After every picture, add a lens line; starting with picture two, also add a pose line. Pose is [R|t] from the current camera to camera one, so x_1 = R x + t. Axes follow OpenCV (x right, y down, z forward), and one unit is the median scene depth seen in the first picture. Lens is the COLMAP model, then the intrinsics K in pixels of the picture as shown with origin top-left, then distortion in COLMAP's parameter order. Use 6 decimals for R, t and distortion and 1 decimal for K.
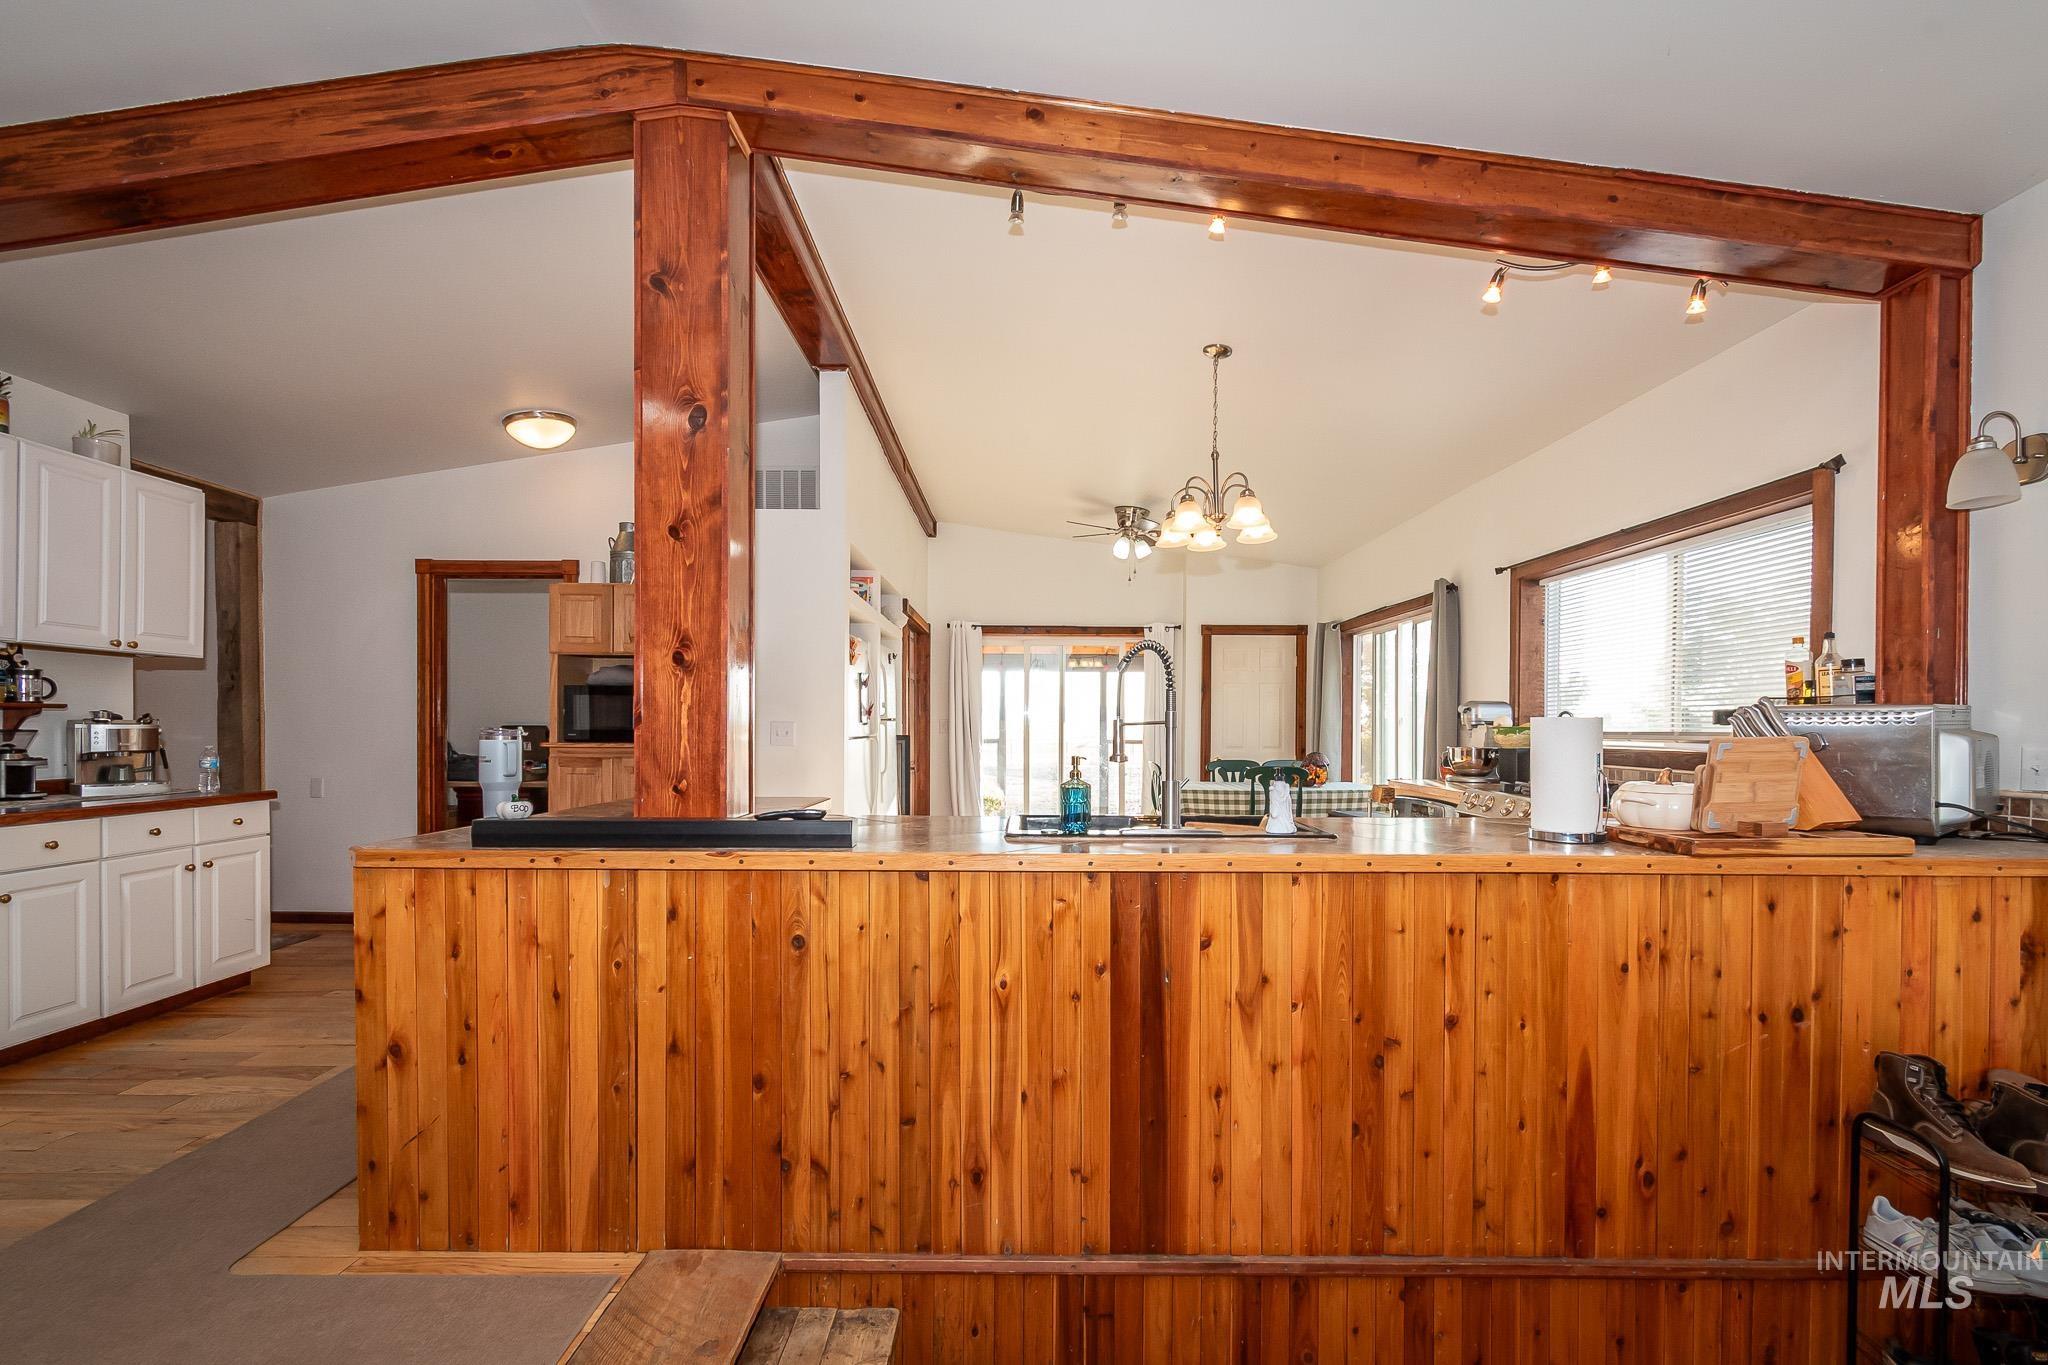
lens RADIAL K [[946.4, 0, 1032.6], [0, 946.4, 695.3], [0, 0, 1]] dist [0.002298, -0.000153]
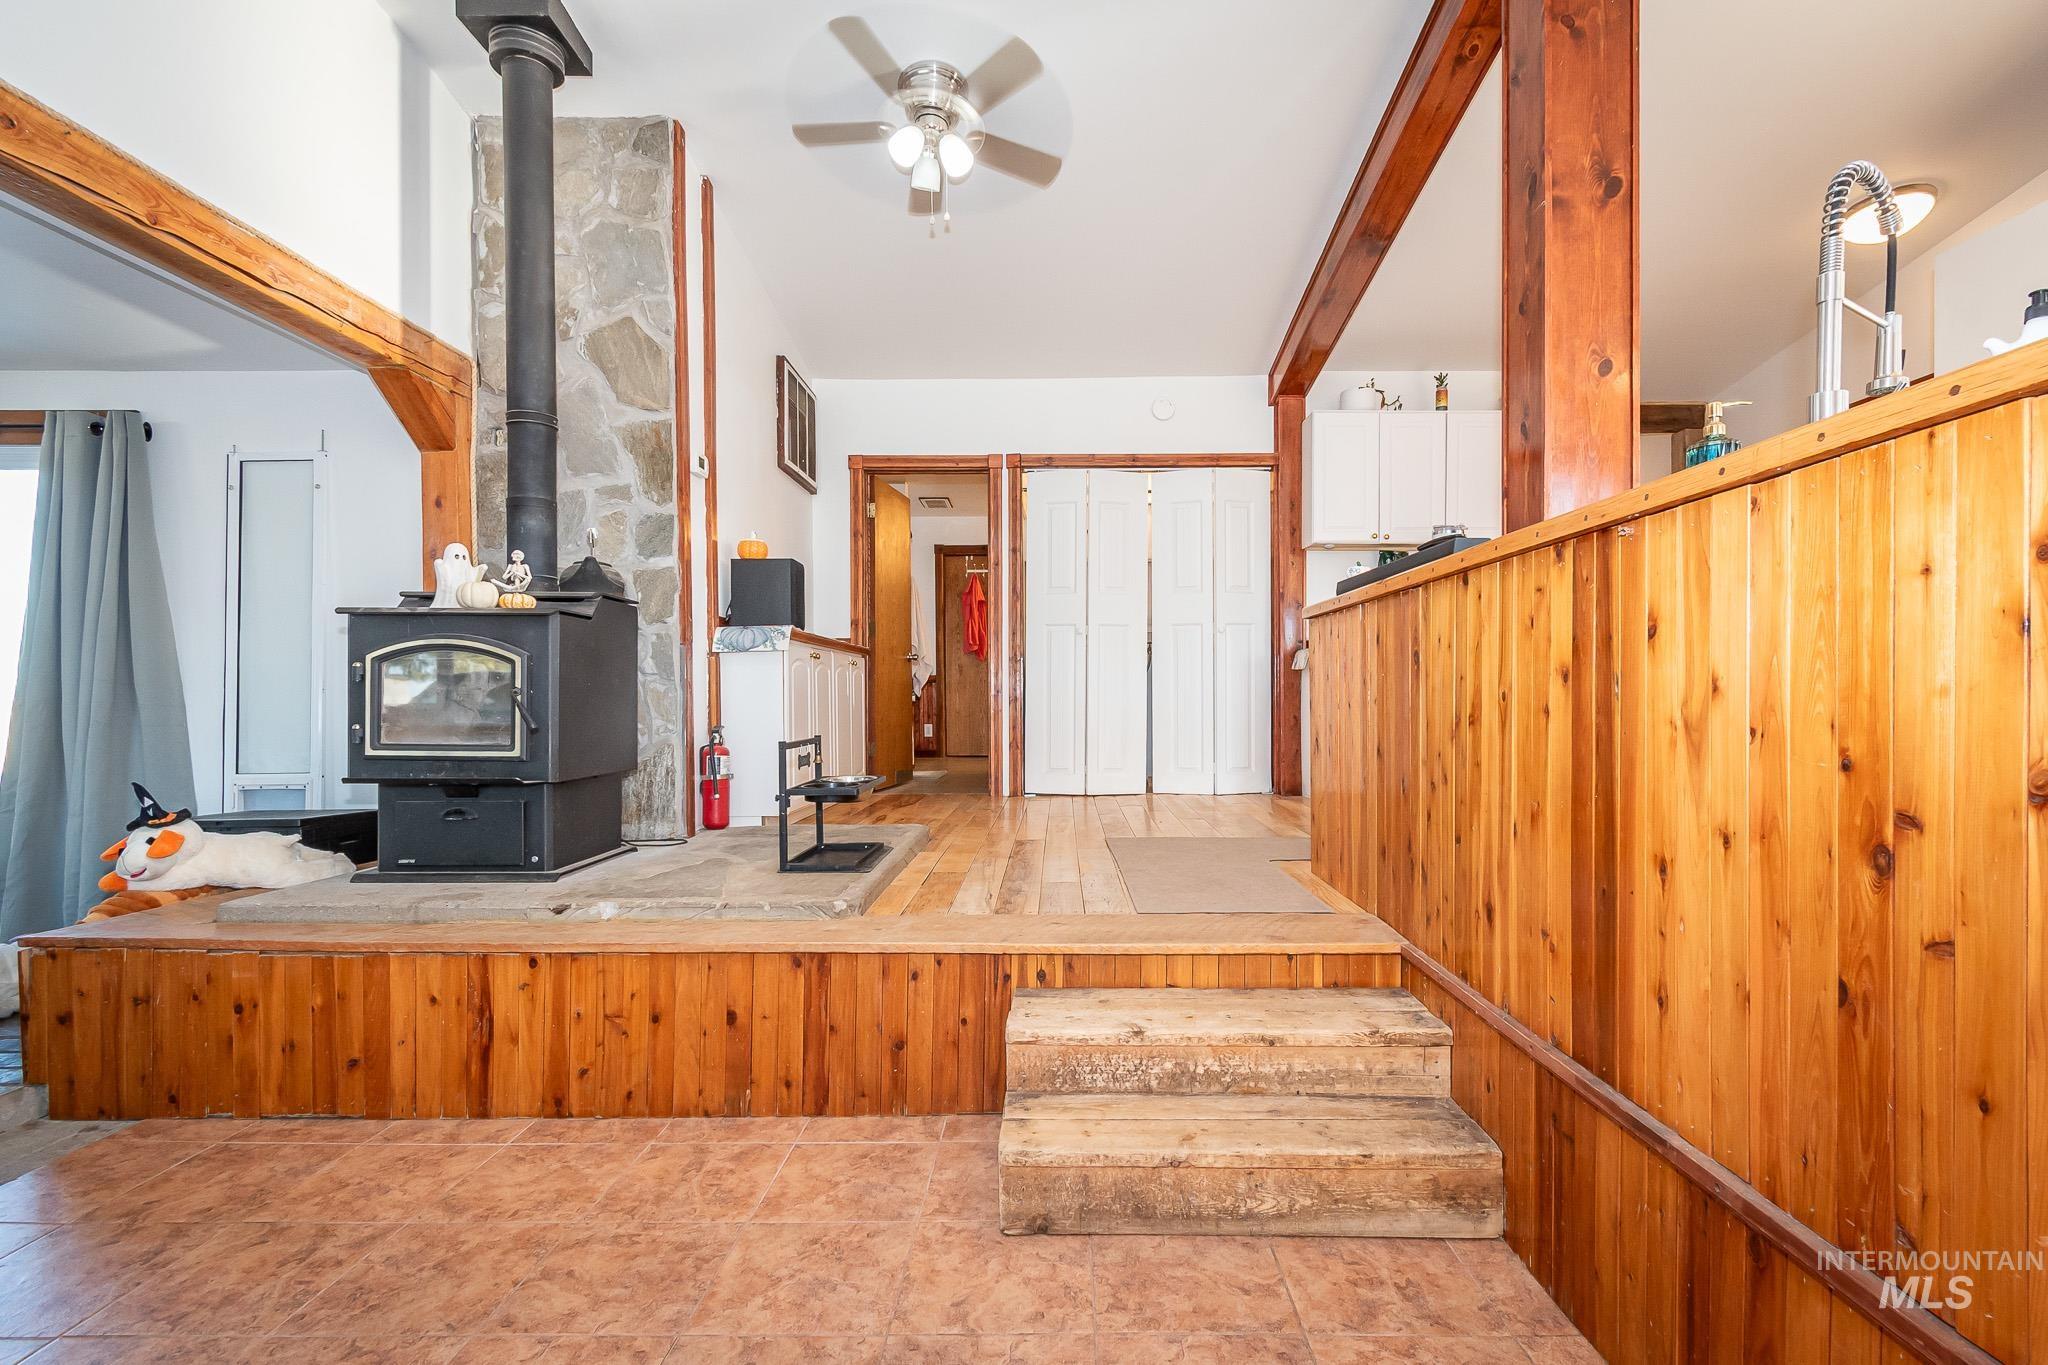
lens RADIAL K [[946.4, 0, 1023.3], [0, 946.4, 682.3], [0, 0, 1]] dist [0.002298, -0.000153]
pose [[-0.037187, -0.017809, -0.999150, 0.832814], [0.033624, 0.999253, -0.019062, 0.298250], [0.998743, -0.034304, -0.036560, 0.610959]]
